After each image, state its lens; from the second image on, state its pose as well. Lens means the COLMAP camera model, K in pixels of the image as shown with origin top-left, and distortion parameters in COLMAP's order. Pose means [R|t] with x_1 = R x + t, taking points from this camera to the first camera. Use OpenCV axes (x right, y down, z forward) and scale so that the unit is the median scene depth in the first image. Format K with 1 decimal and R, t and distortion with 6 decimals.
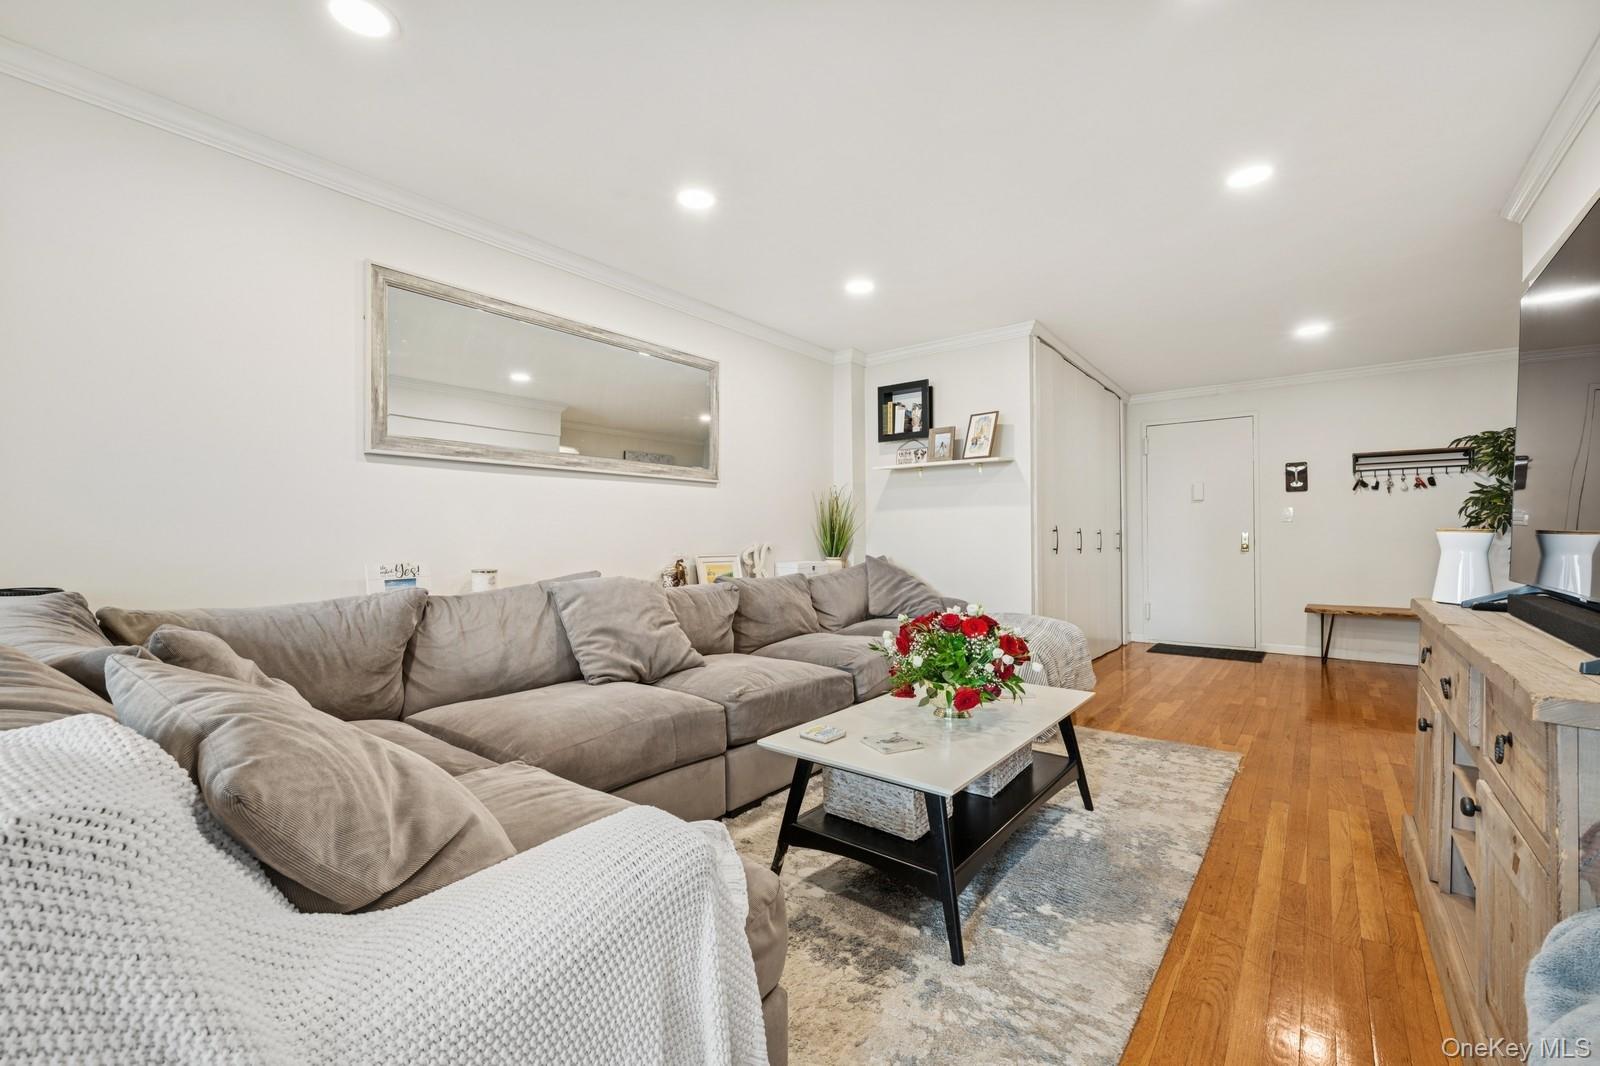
lens RADIAL K [[660.4, 0, 800.0], [0, 660.4, 533.0], [0, 0, 1]] dist [0.002101, 0.000131]
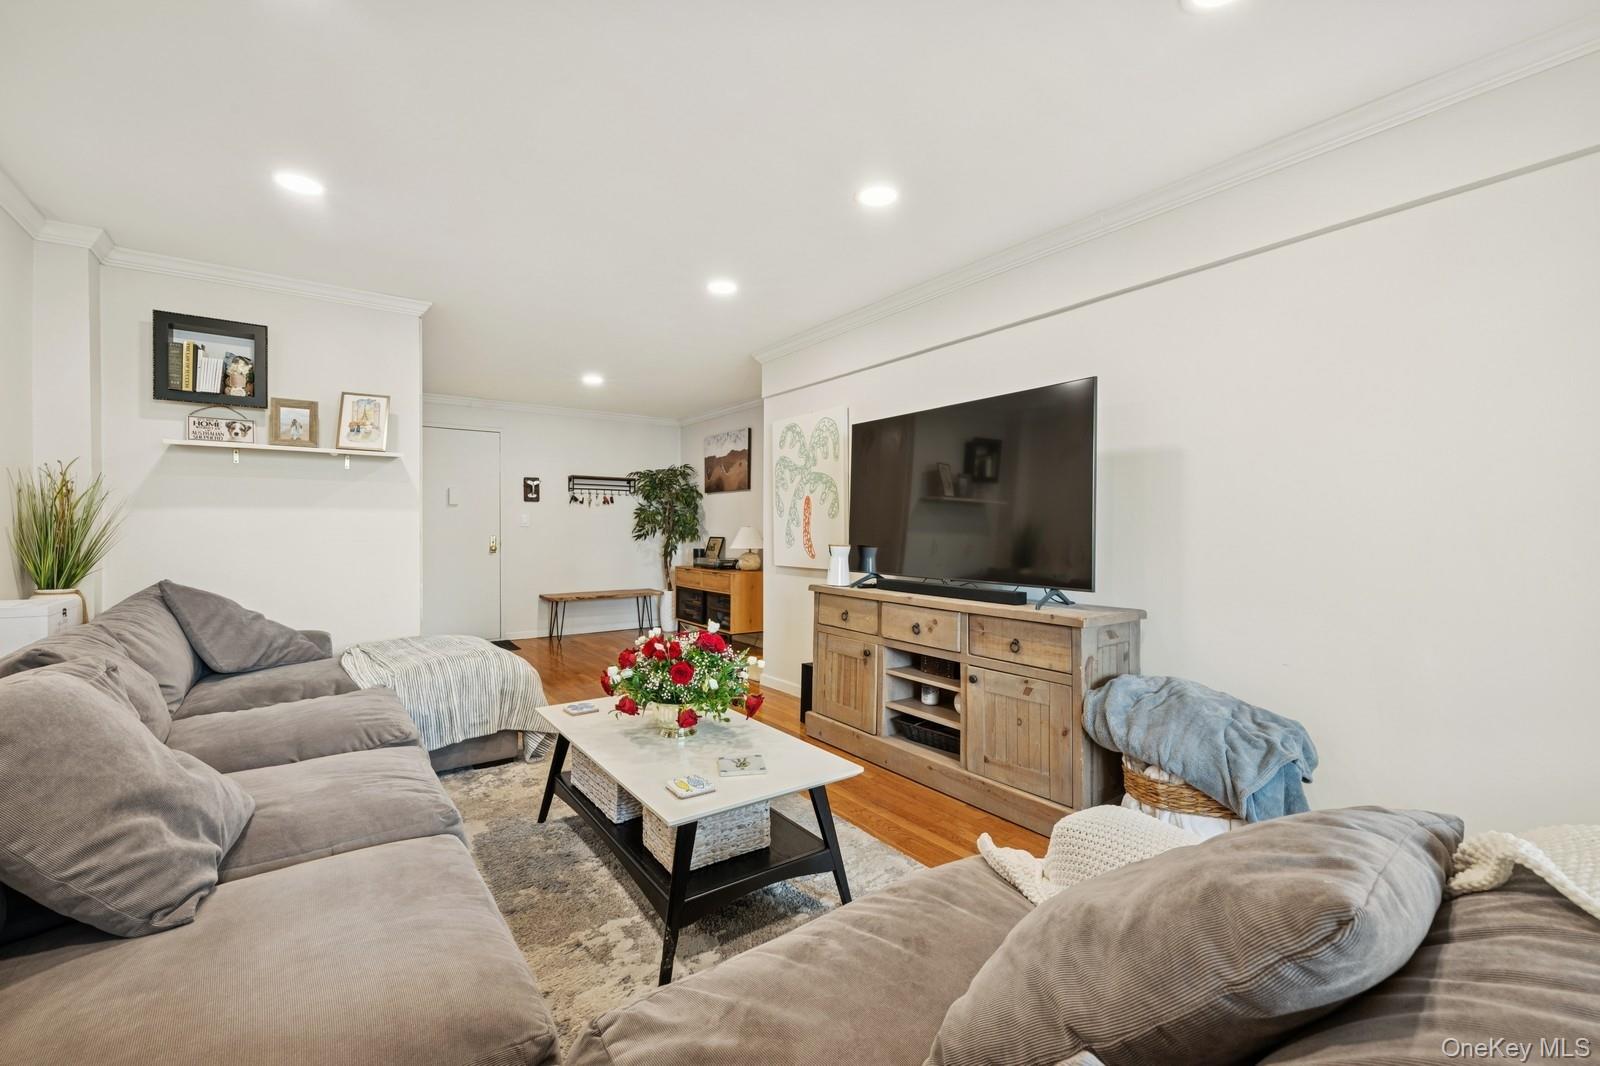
lens RADIAL K [[660.4, 0, 800.0], [0, 660.4, 533.0], [0, 0, 1]] dist [0.002101, 0.000131]
pose [[0.271888, -0.002469, 0.962326, -0.313700], [-0.008712, 0.999949, 0.005027, -0.019149], [-0.962290, -0.009751, 0.271853, 0.242762]]
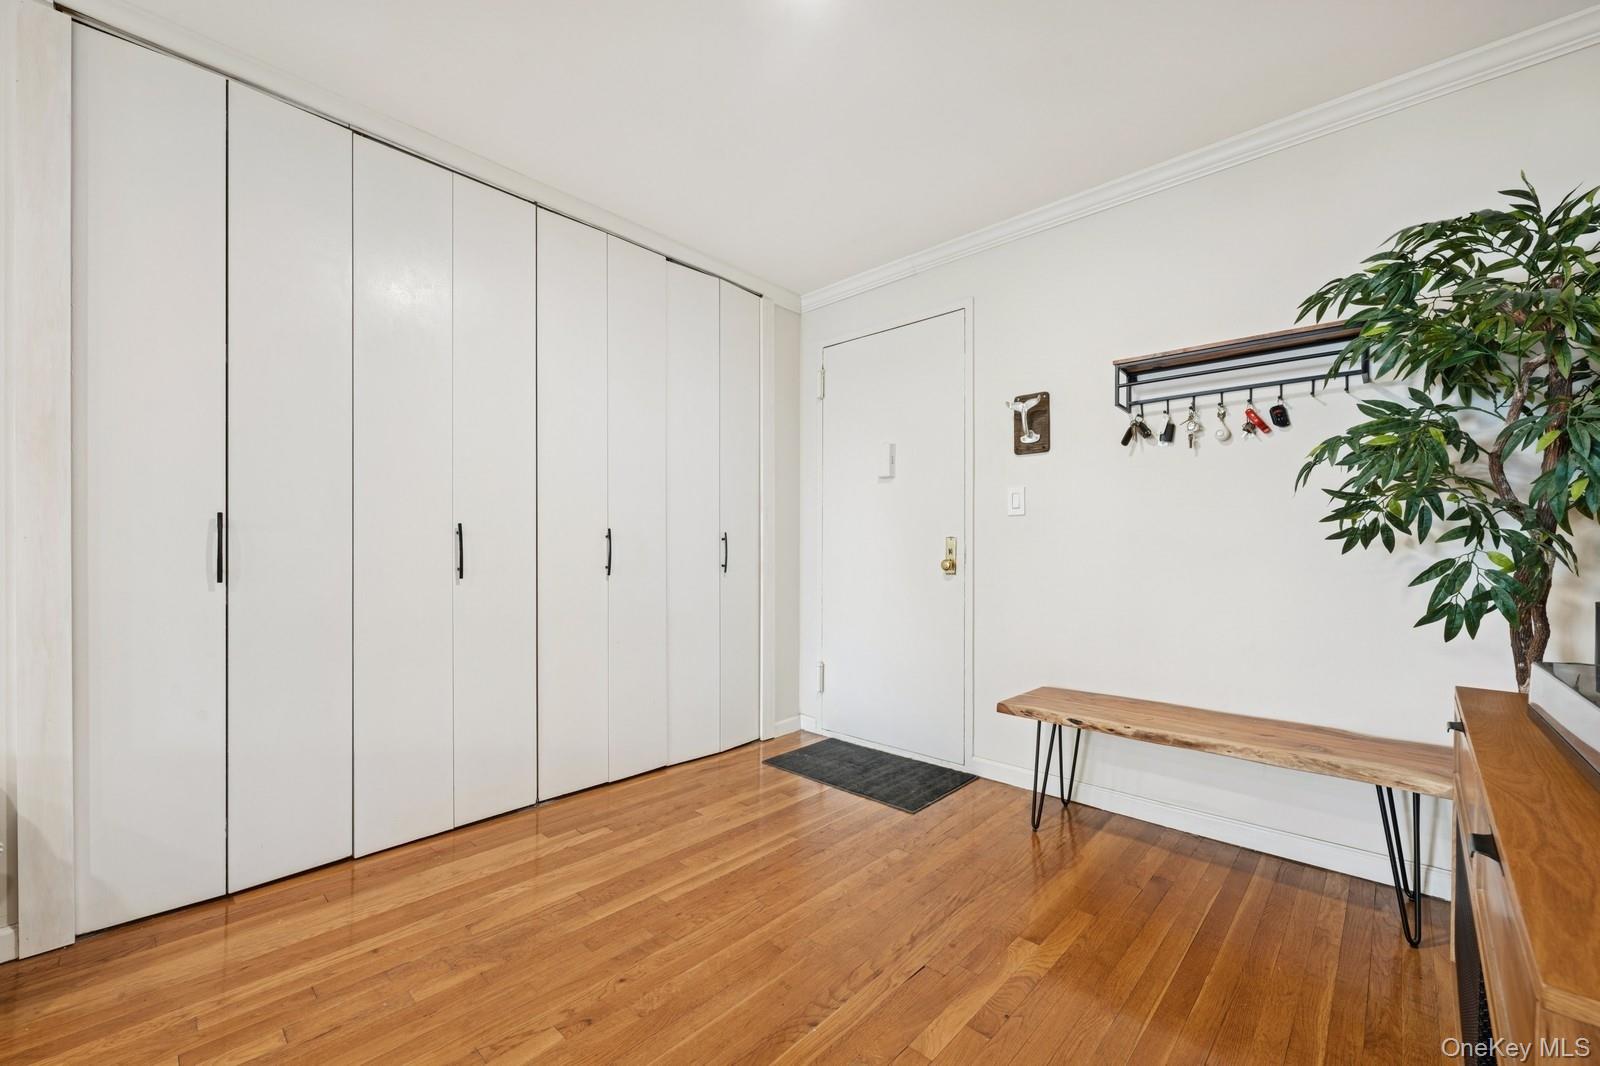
lens RADIAL K [[627.9, 0, 797.7], [0, 627.9, 542.1], [0, 0, 1]] dist [0.000348, 0.000046]
pose [[0.996154, -0.000598, -0.087616, 0.724862], [0.001405, 0.999957, 0.009155, -0.001349], [0.087607, -0.009243, 0.996112, 0.607073]]
